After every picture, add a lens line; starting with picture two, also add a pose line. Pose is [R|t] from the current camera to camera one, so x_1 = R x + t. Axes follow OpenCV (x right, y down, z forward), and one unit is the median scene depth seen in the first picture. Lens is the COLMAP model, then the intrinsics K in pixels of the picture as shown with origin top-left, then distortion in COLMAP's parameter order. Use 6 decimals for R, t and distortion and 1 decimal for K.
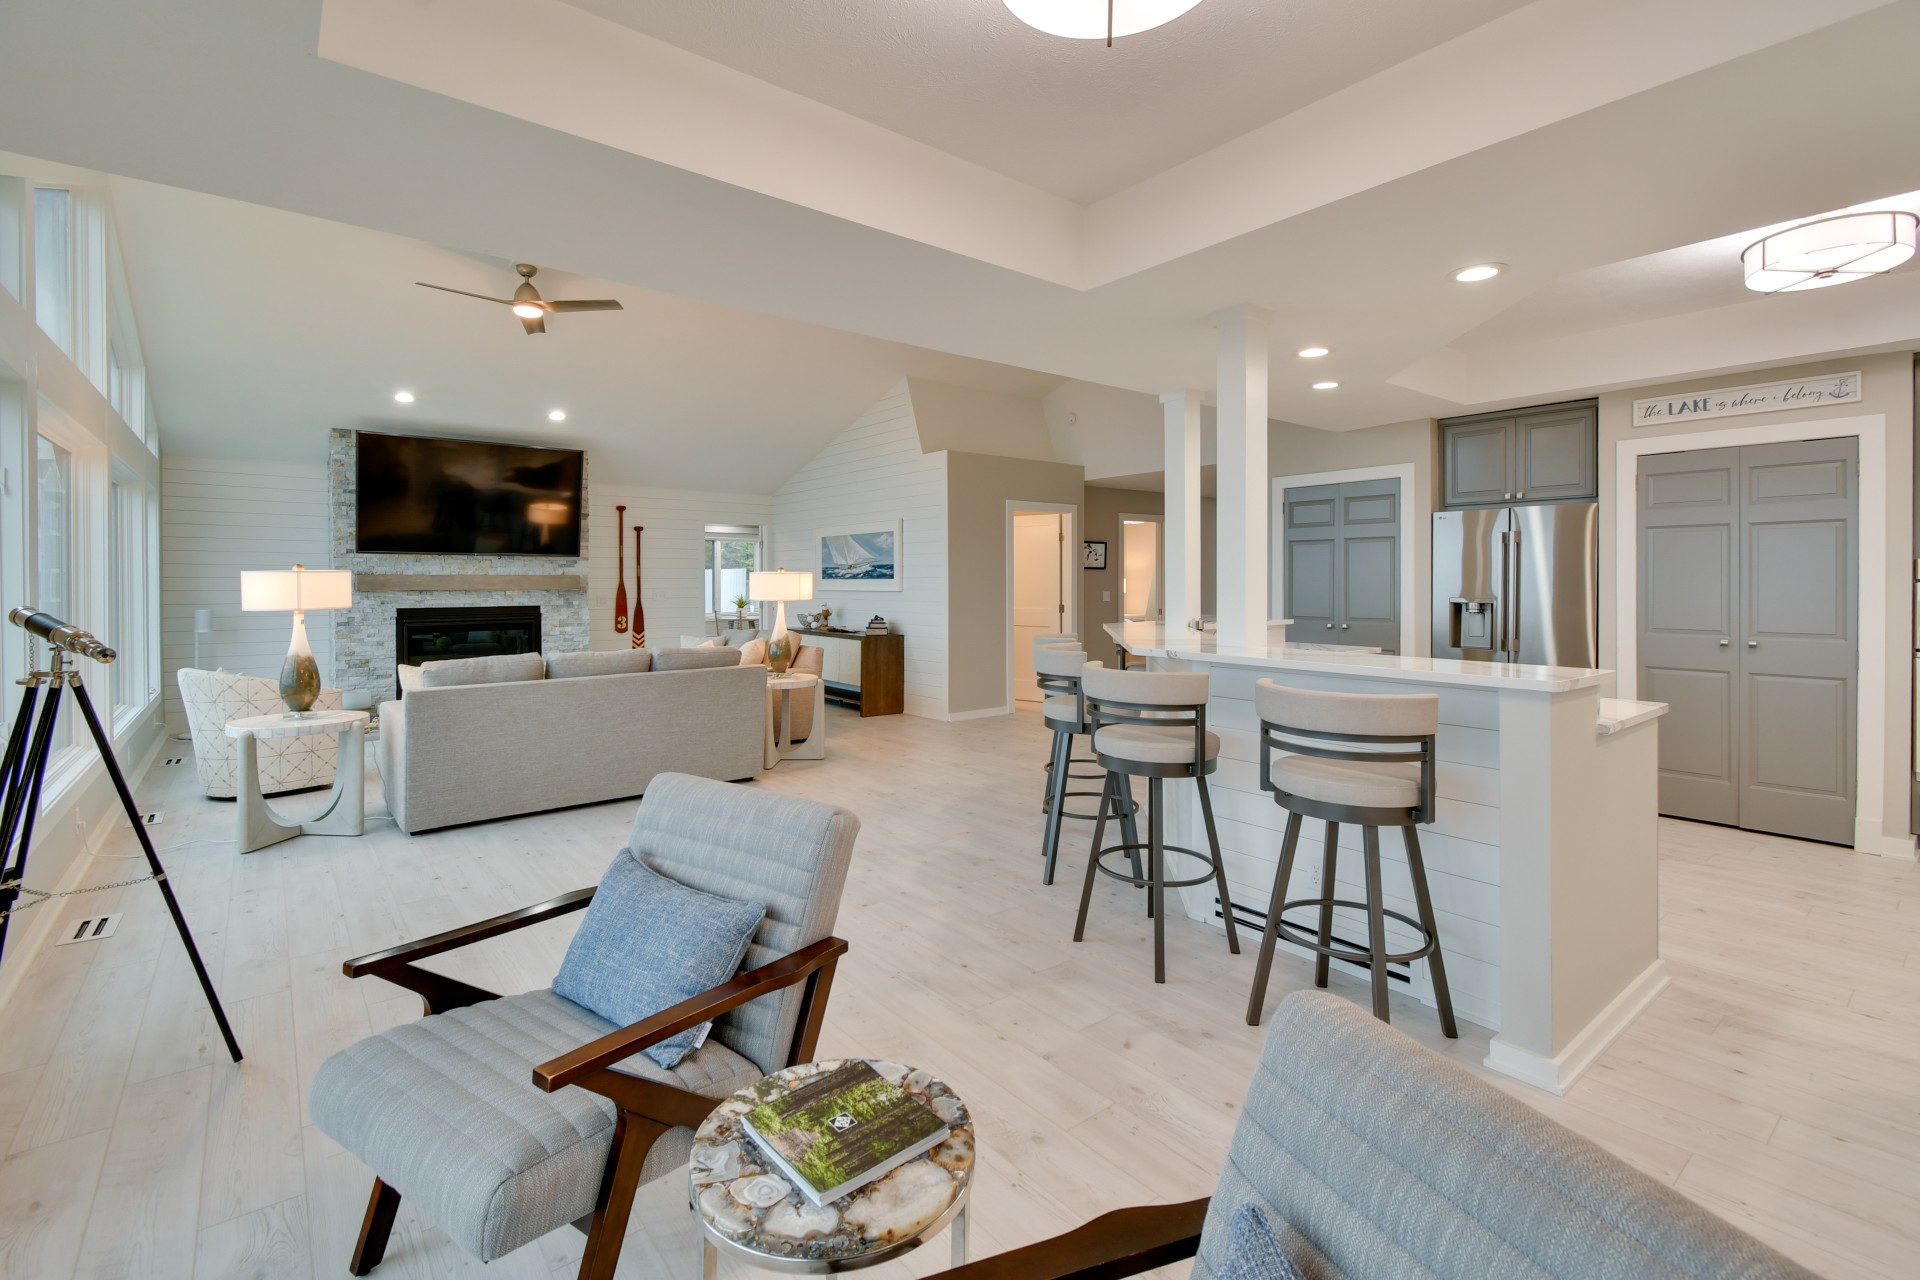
lens RADIAL K [[871.0, 0, 958.6], [0, 871.0, 582.5], [0, 0, 1]] dist [0.001038, 0.000015]
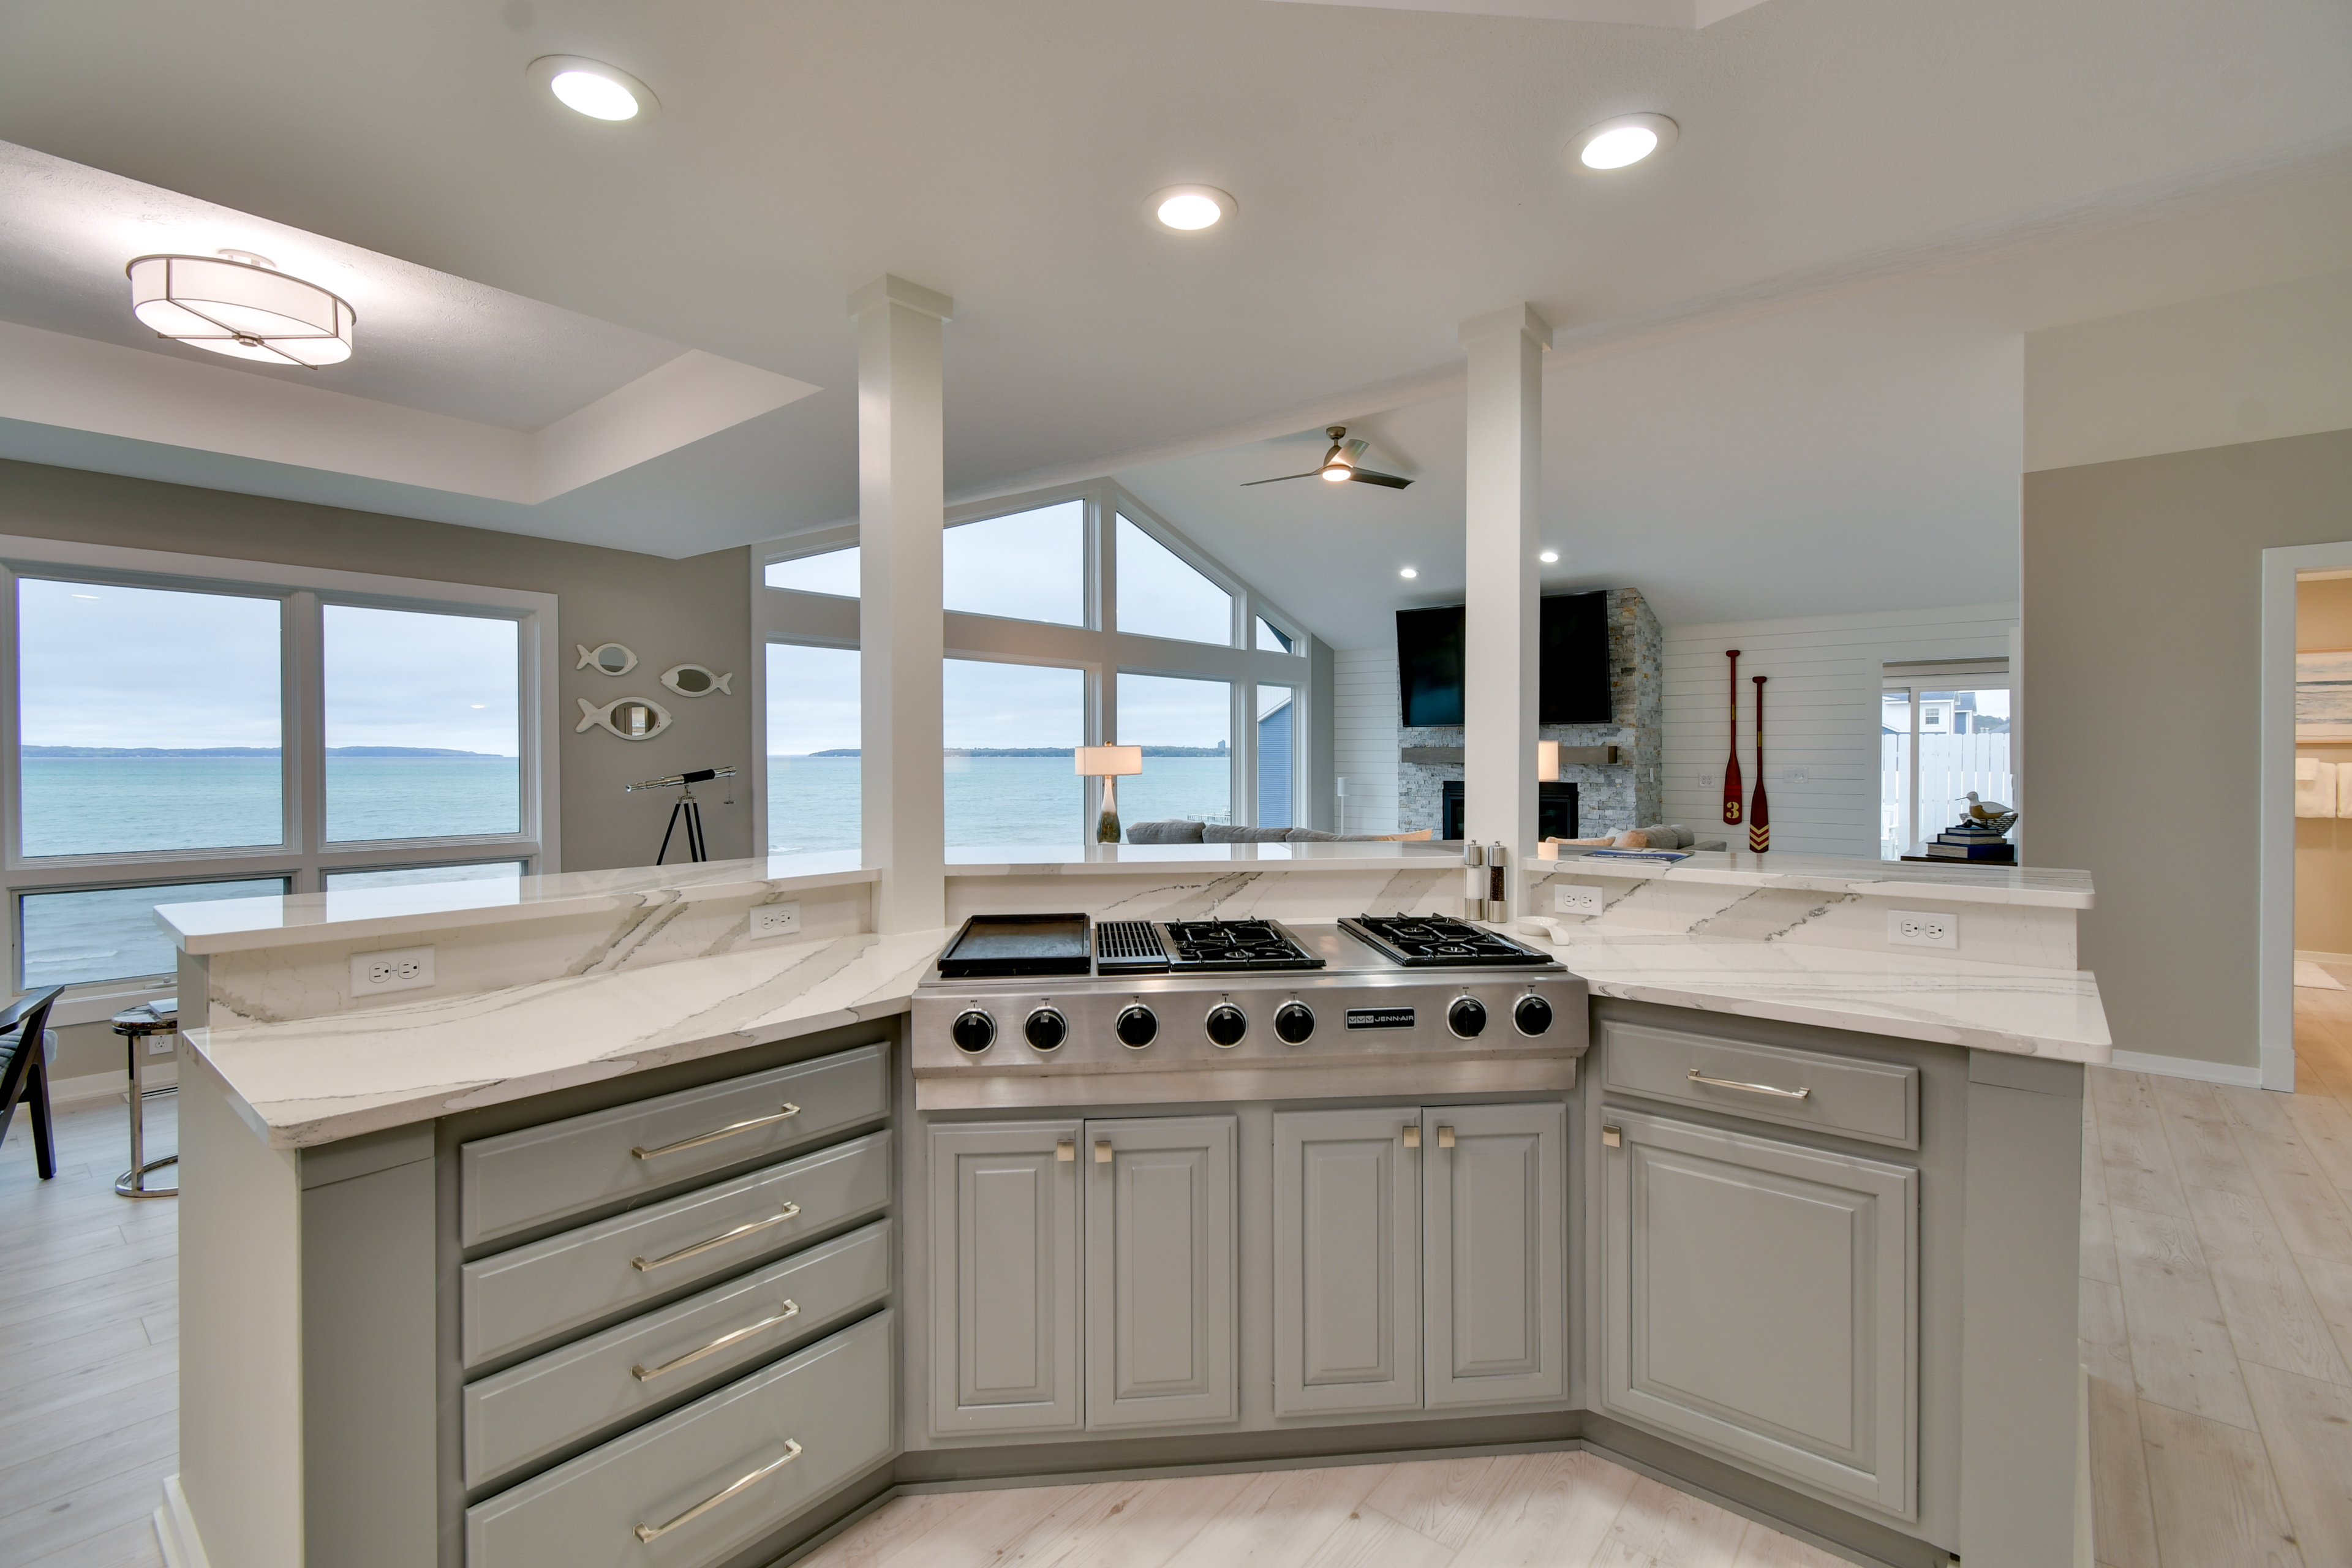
lens RADIAL K [[1028.1, 0, 1185.1], [0, 1028.1, 770.8], [0, 0, 1]] dist [0.000374, 0.000011]
pose [[0.194742, 0.015625, -0.980730, 0.419672], [-0.000784, 0.999875, 0.015775, -0.000535], [0.980854, -0.002303, 0.194730, 0.434454]]
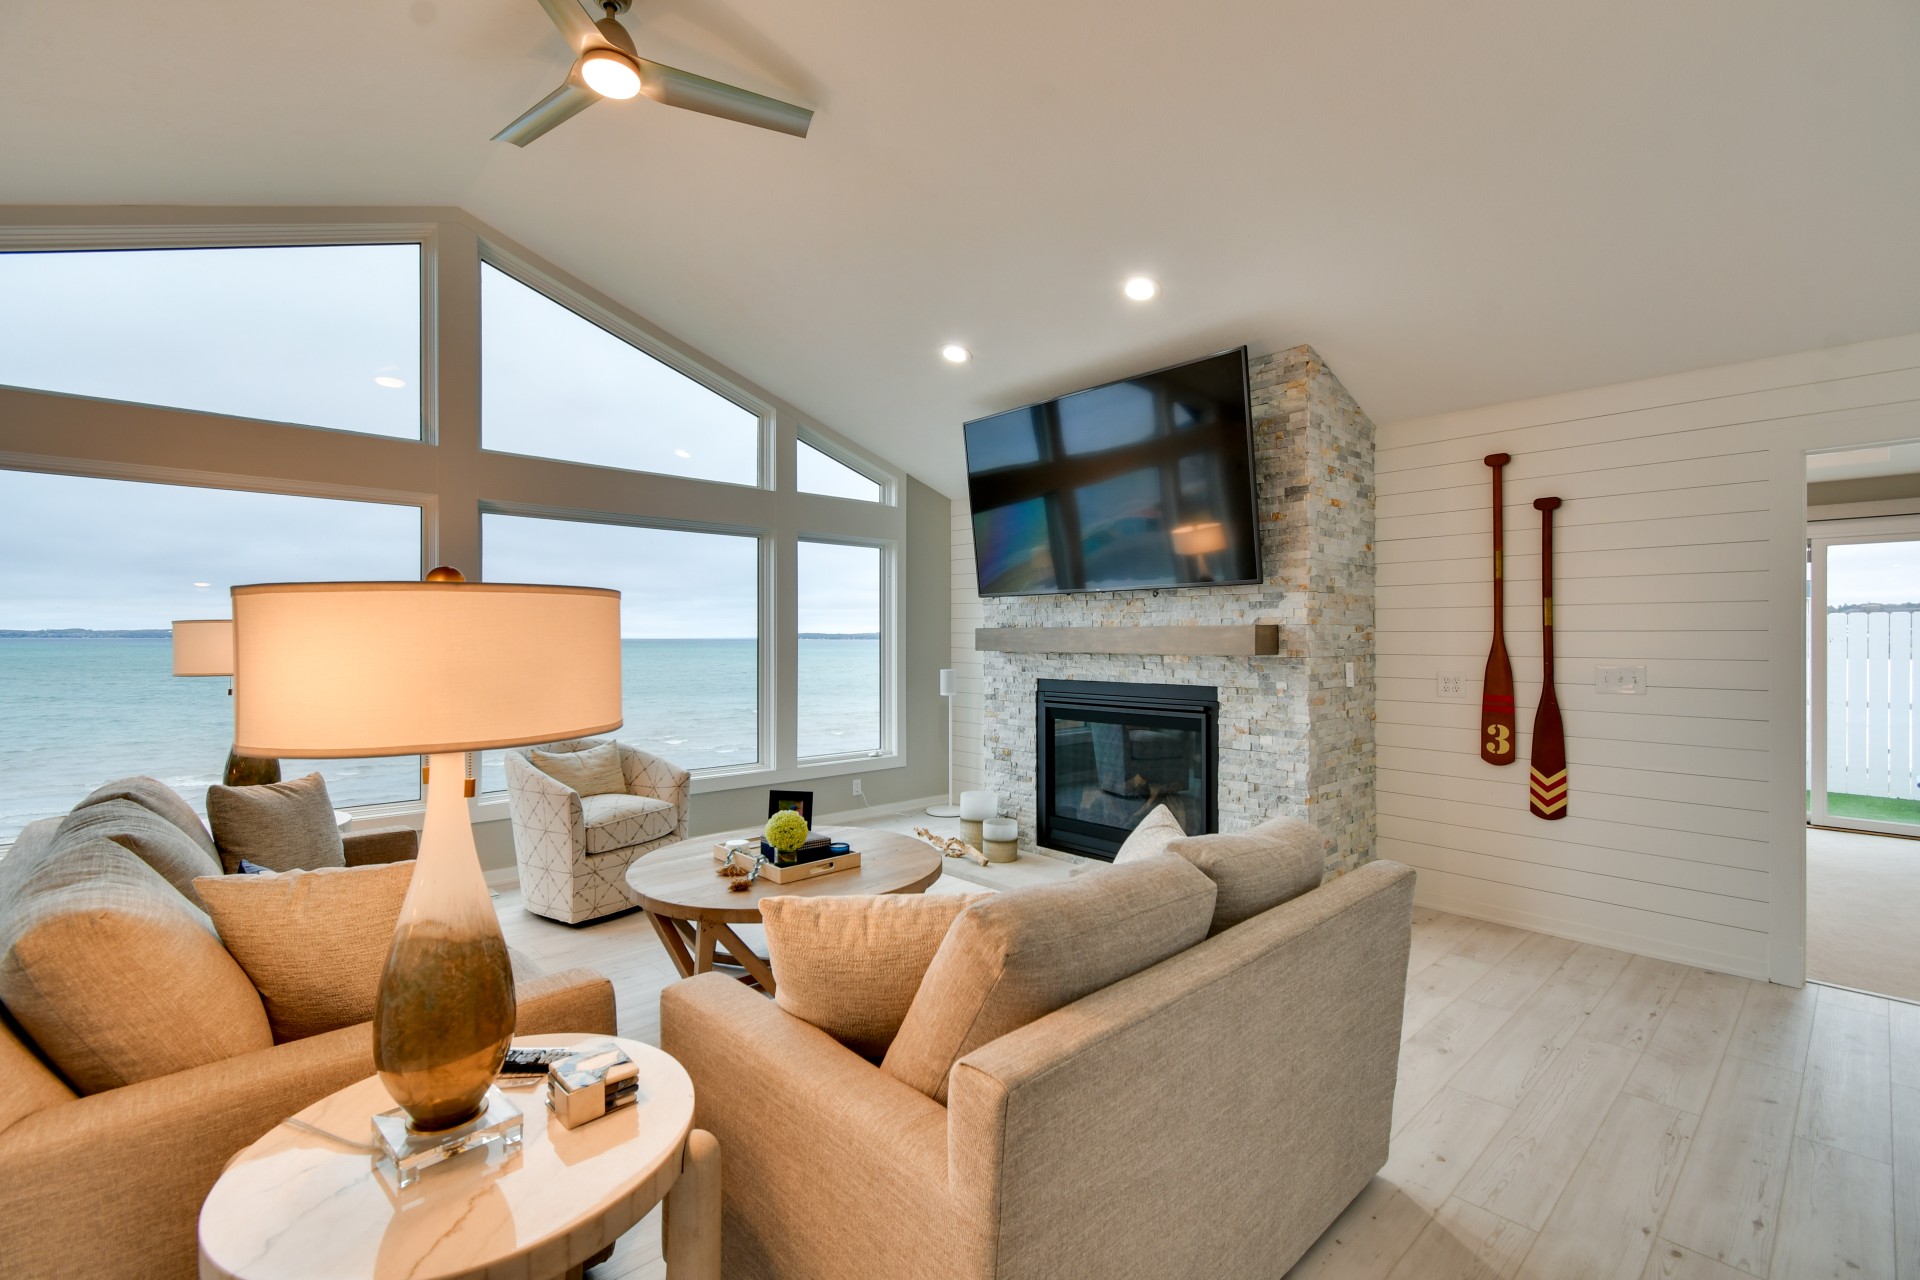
lens RADIAL K [[849.0, 0, 960.0], [0, 849.0, 640.0], [0, 0, 1]] dist [0.001360, 0.000031]
pose [[0.059910, 0.002024, -0.998202, -0.003564], [-0.003325, 0.999993, 0.001828, -0.000836], [0.998198, 0.003209, 0.059917, 0.822836]]
